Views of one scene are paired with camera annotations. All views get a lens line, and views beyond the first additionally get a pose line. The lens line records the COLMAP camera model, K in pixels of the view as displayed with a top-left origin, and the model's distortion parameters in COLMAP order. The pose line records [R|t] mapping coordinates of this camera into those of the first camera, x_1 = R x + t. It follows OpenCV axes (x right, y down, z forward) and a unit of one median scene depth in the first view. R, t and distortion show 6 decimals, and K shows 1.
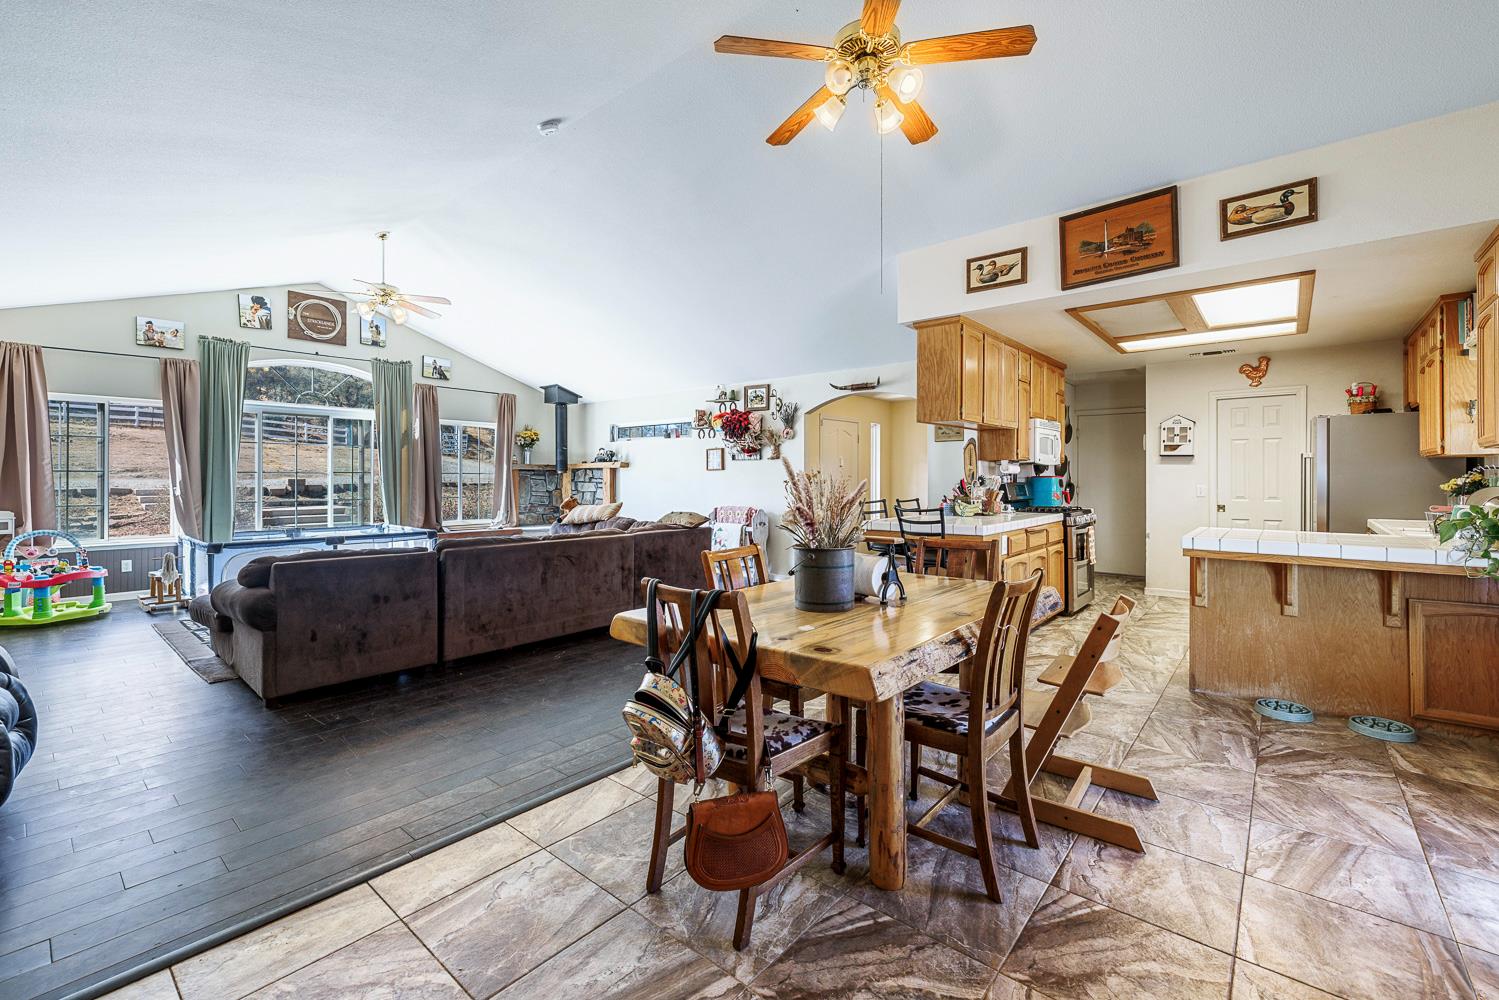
lens RADIAL K [[635.2, 0, 748.9], [0, 635.2, 478.0], [0, 0, 1]] dist [0.000447, 0.001086]
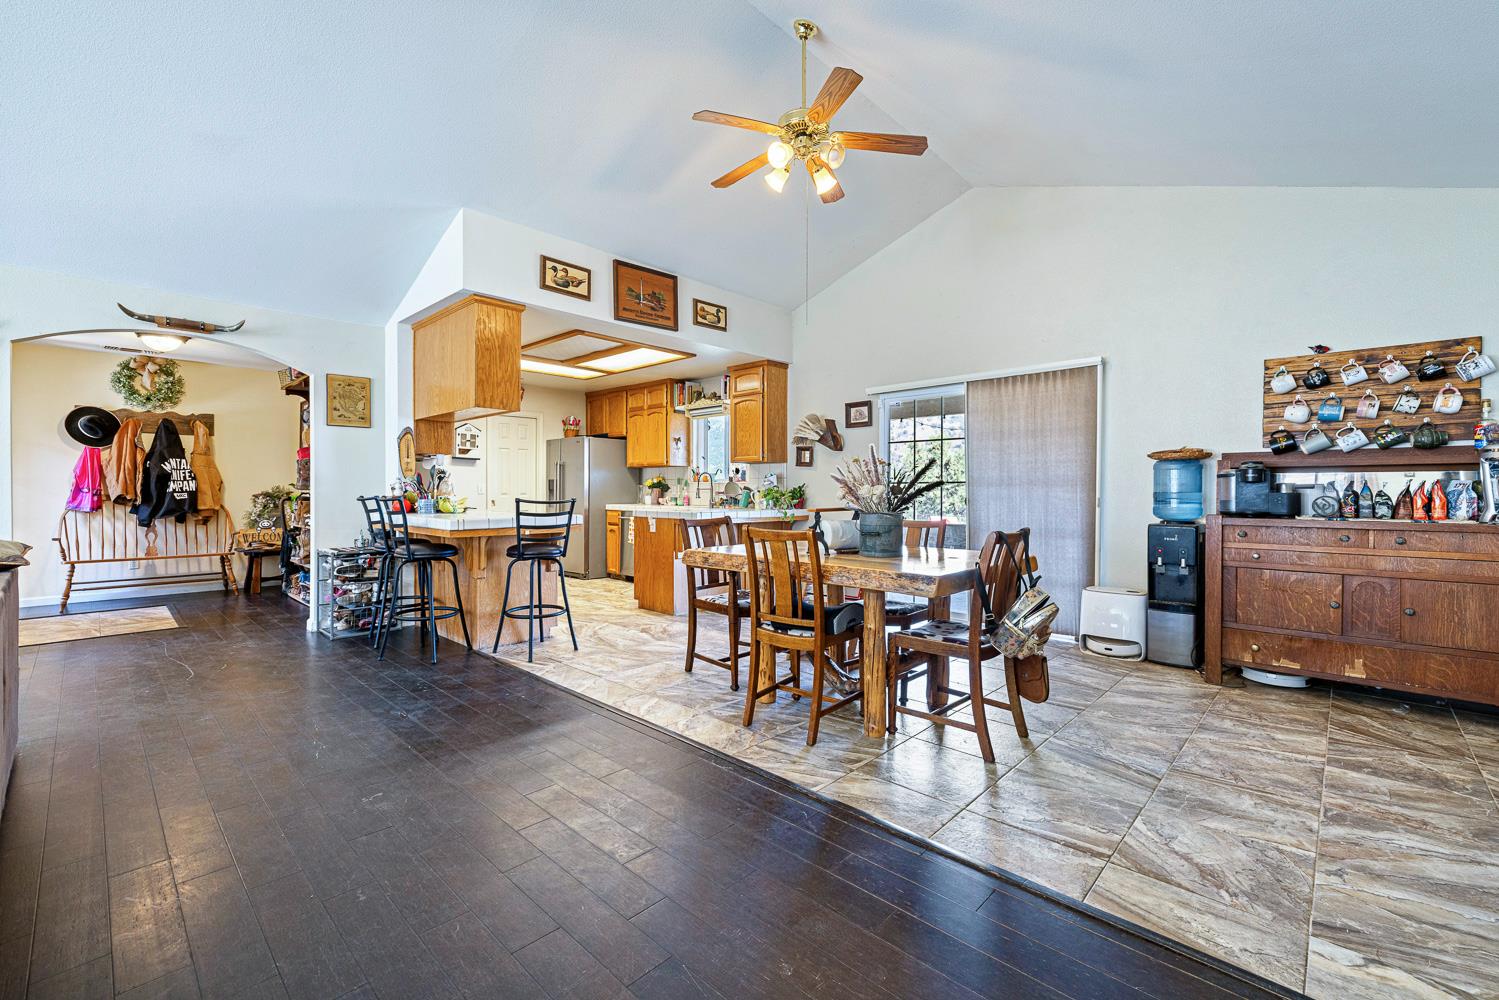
lens RADIAL K [[635.2, 0, 748.2], [0, 635.2, 493.2], [0, 0, 1]] dist [0.000447, 0.001086]
pose [[0.054084, -0.004429, 0.998527, -0.482309], [-0.003207, 0.999984, 0.004609, 0.022576], [-0.998531, -0.003451, 0.054069, 0.455091]]
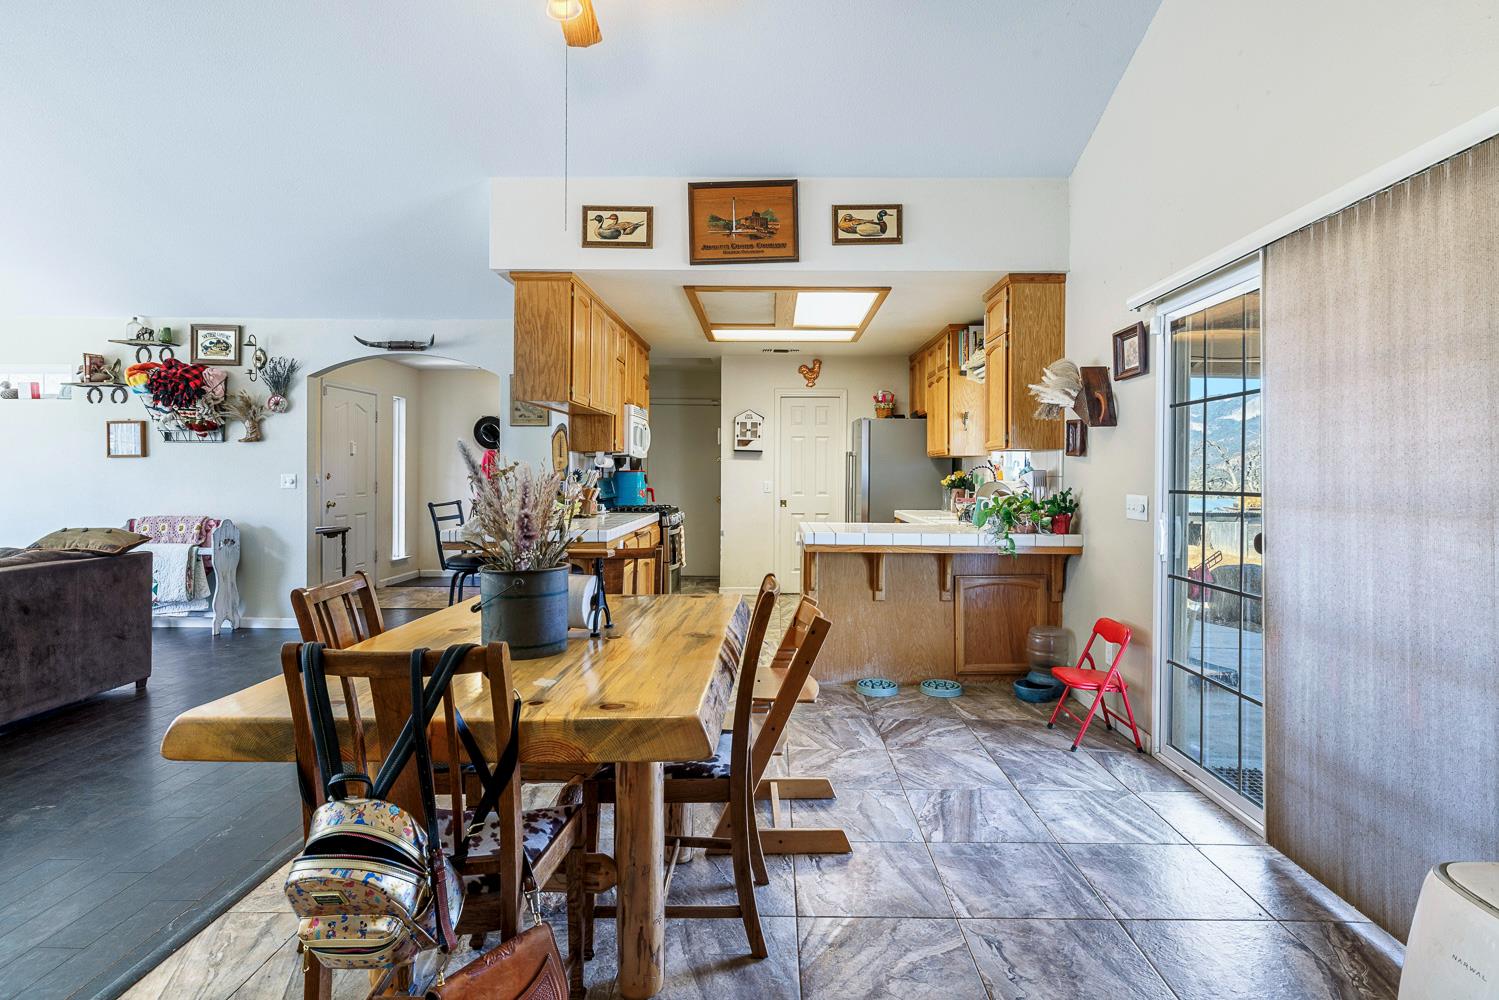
lens RADIAL K [[783.5, 0, 770.0], [0, 783.5, 478.3], [0, 0, 1]] dist [0.000210, 0.000172]
pose [[0.763467, 0.000547, 0.645846, -0.091673], [-0.005767, 0.999966, 0.005971, -0.000215], [-0.645821, -0.008284, 0.763444, 0.053016]]
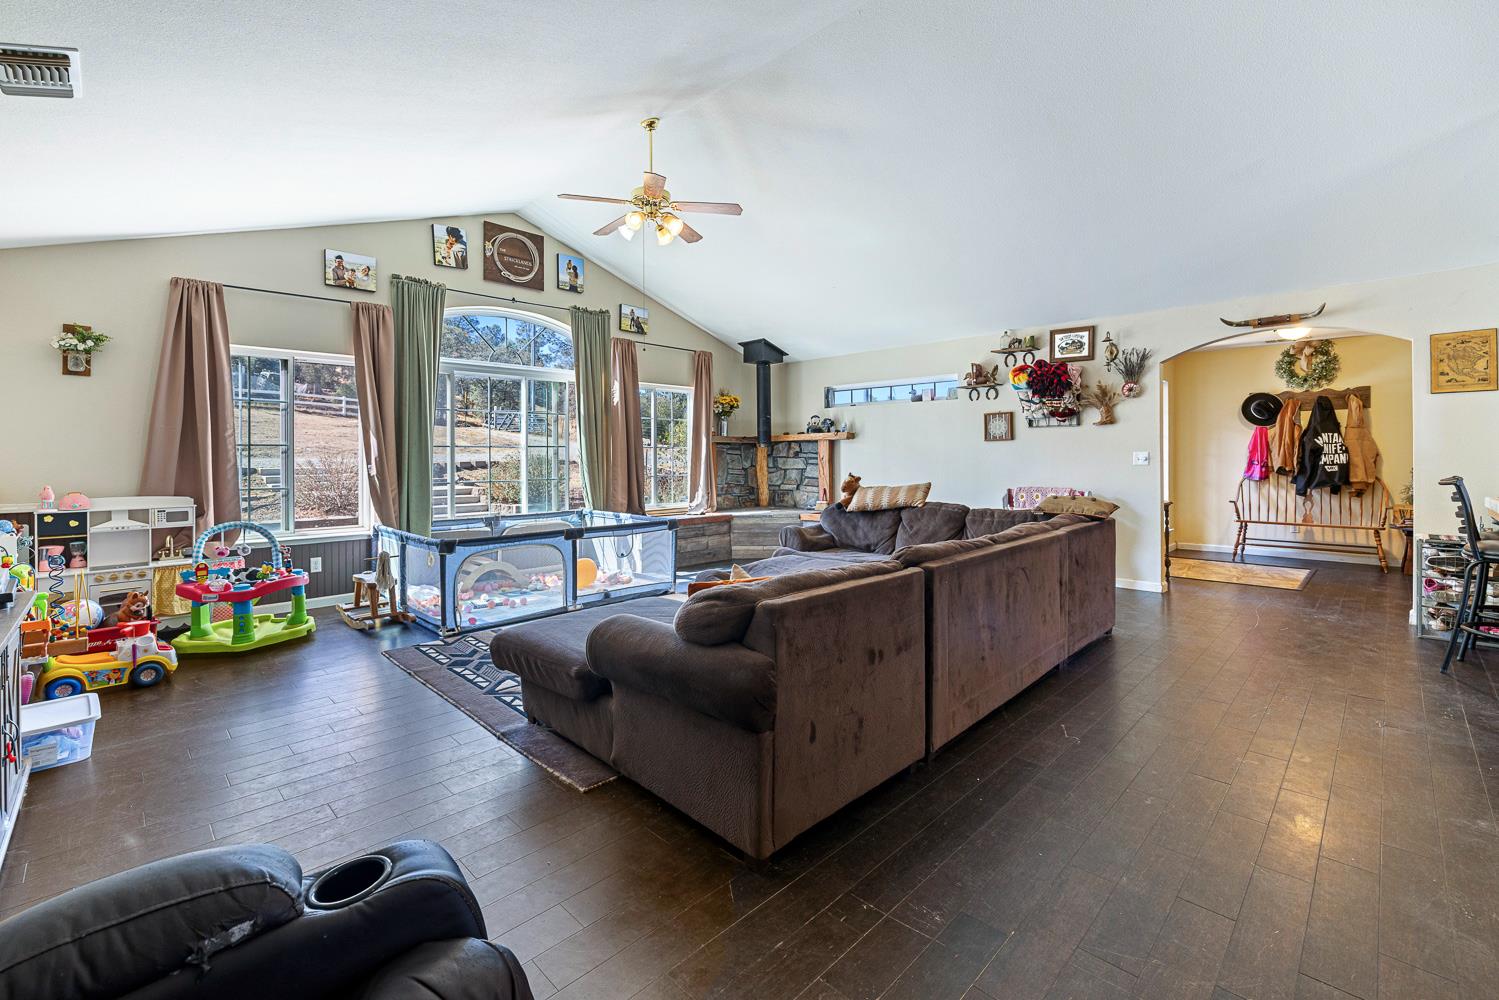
lens RADIAL K [[635.2, 0, 747.9], [0, 635.2, 460.1], [0, 0, 1]] dist [0.000447, 0.001086]
pose [[0.997315, -0.005600, -0.073012, -0.412508], [0.006147, 0.999955, 0.007275, 0.005892], [0.072968, -0.007705, 0.997305, 0.269129]]
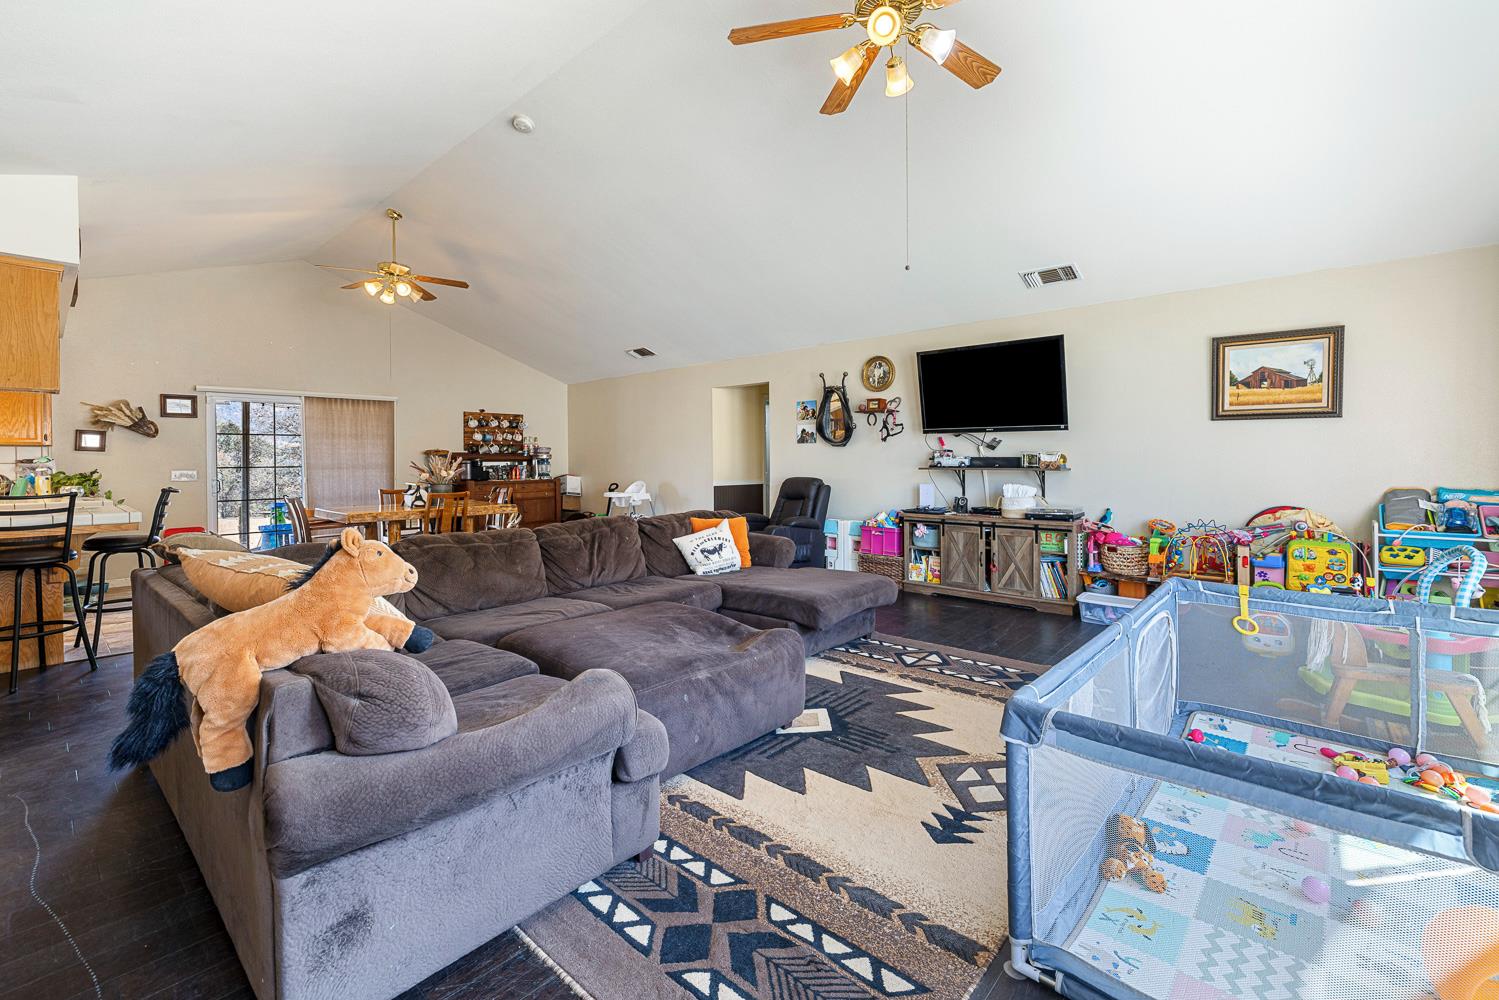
lens RADIAL K [[635.2, 0, 753.6], [0, 635.2, 459.0], [0, 0, 1]] dist [0.000447, 0.001086]
pose [[-0.999822, 0.008924, 0.016603, -0.496753], [0.008903, 0.999959, -0.001344, 0.005044], [-0.016614, -0.001196, -0.999861, 1.421680]]
